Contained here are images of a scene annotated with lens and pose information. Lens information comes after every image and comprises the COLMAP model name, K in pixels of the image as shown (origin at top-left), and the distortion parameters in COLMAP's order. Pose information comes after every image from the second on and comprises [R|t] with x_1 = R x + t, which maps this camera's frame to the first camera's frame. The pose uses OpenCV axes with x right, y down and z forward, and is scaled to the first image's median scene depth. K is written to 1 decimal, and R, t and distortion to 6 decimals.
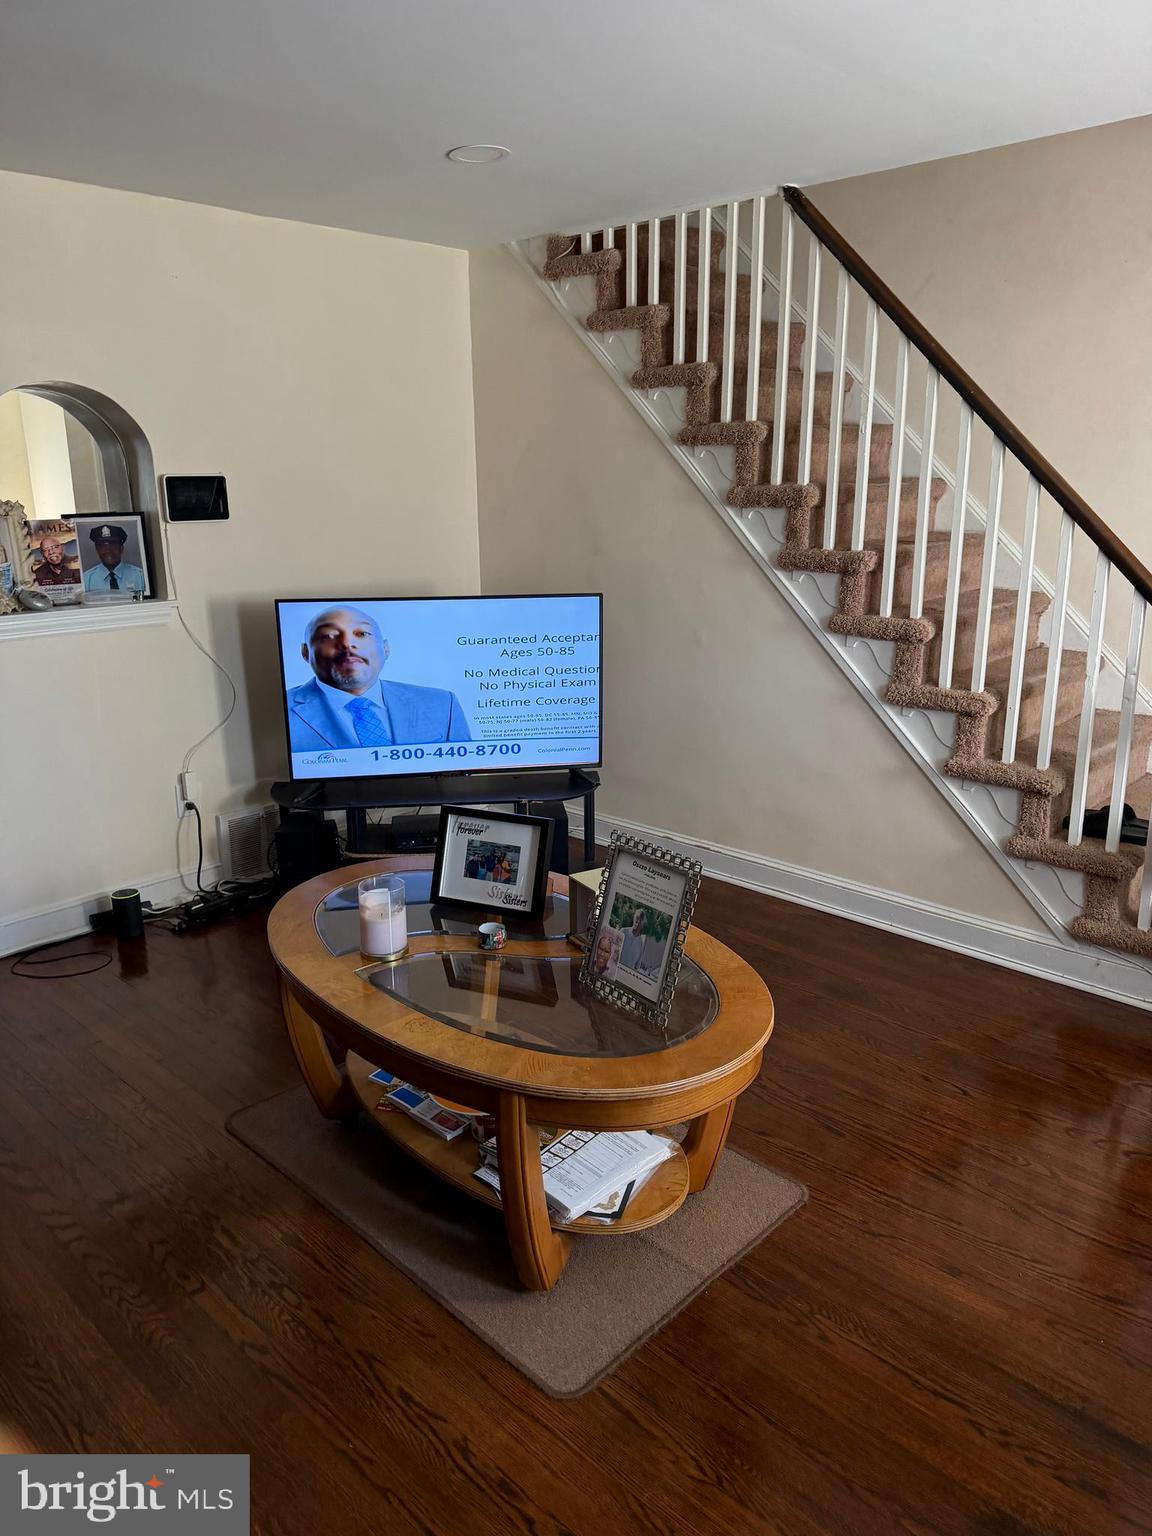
lens RADIAL K [[1080.8, 0, 571.7], [0, 1080.8, 757.6], [0, 0, 1]] dist [0.045409, -0.050230]
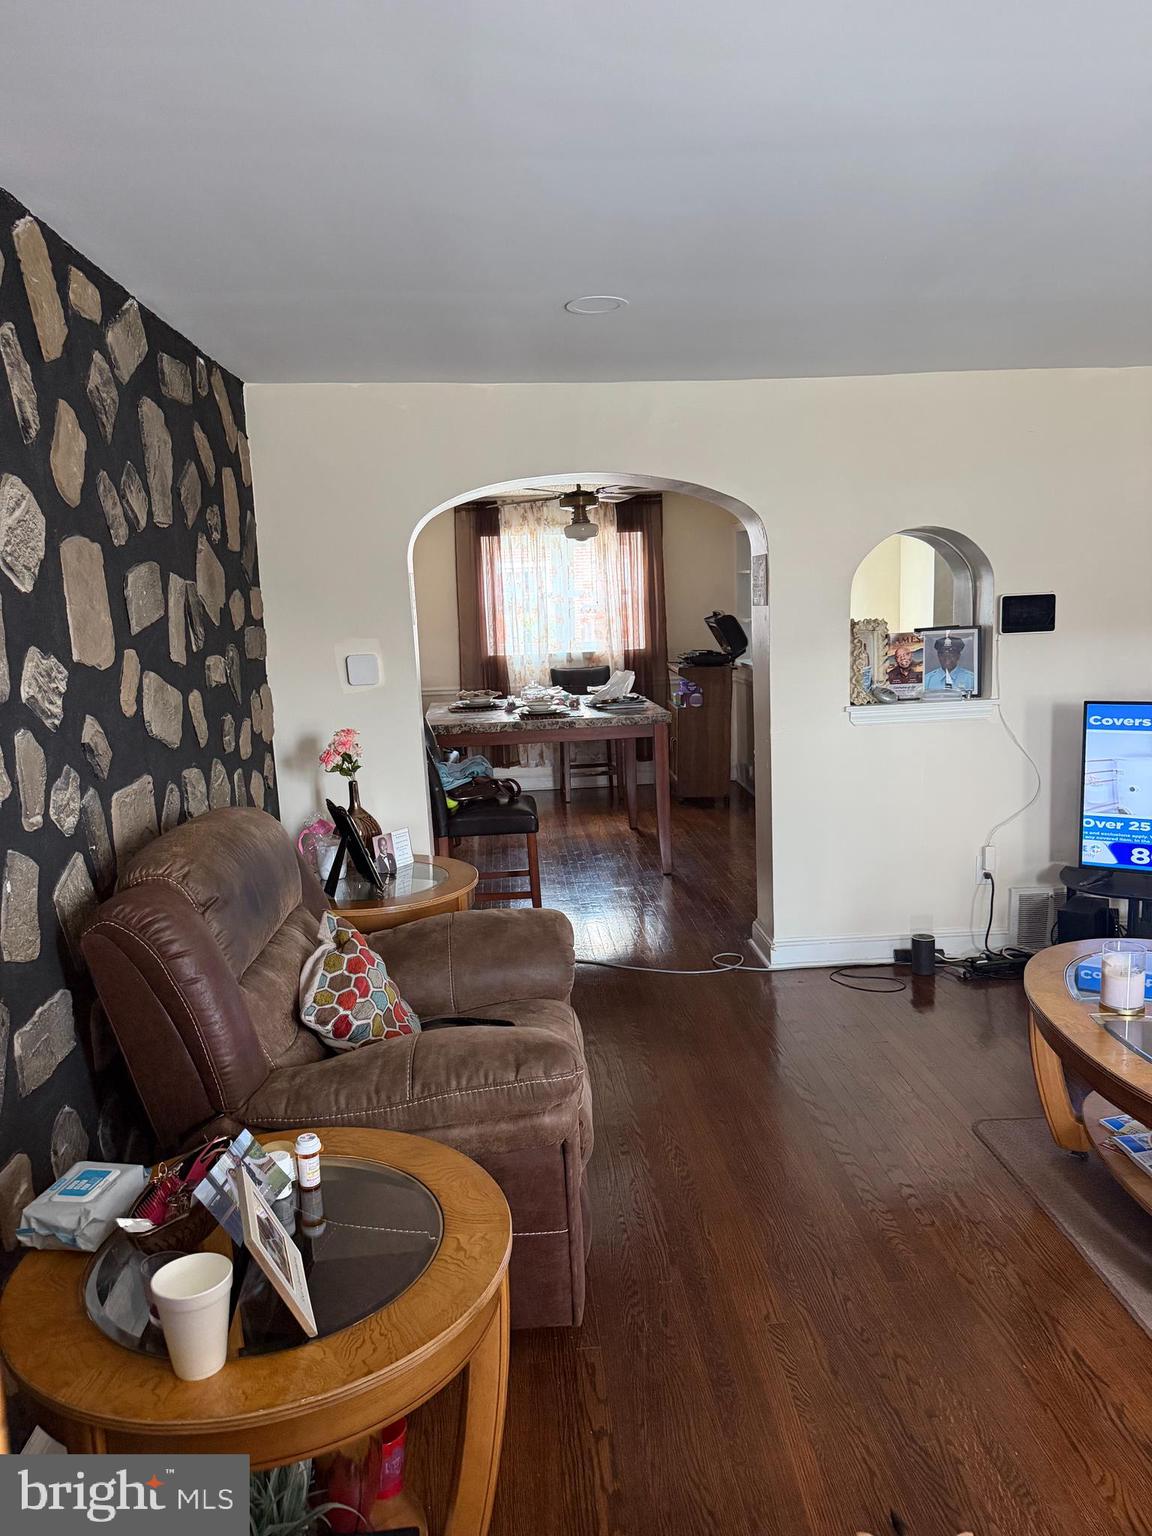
lens RADIAL K [[1080.8, 0, 571.7], [0, 1080.8, 757.6], [0, 0, 1]] dist [0.045409, -0.050230]
pose [[0.734868, 0.079450, -0.673540, 0.098787], [-0.139879, 0.989518, -0.035894, 0.025035], [0.663628, 0.120591, 0.738278, -0.173370]]
